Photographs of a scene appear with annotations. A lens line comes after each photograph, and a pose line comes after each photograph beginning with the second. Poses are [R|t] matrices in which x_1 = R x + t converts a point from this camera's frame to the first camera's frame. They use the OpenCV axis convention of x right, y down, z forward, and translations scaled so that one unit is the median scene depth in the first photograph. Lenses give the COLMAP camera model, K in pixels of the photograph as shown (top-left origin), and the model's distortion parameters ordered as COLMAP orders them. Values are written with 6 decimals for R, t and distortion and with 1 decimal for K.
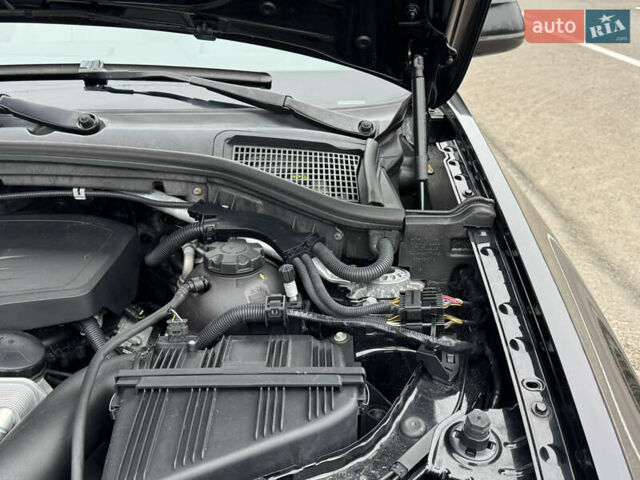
lens RADIAL K [[643.1, 0, 319.9], [0, 643.1, 239.5], [0, 0, 1]] dist [0.033040, 0.000000]
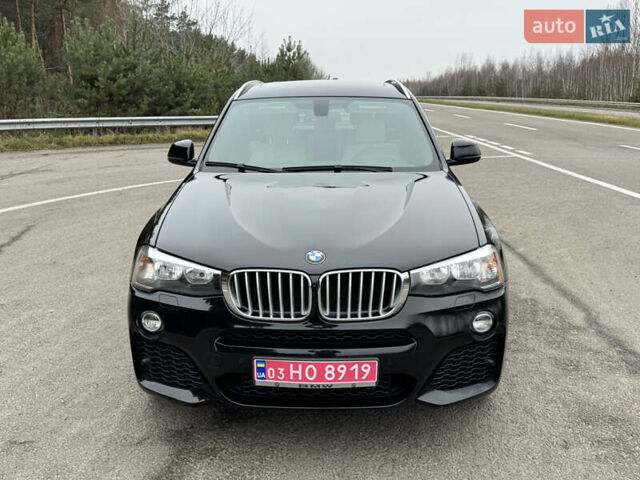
lens RADIAL K [[643.1, 0, 323.5], [0, 643.1, 243.6], [0, 0, 1]] dist [0.033040, 0.000000]
pose [[0.999018, -0.025942, -0.035923, -0.063438], [0.018000, 0.978393, -0.205967, 0.161091], [0.040490, 0.205118, 0.977899, -0.435839]]
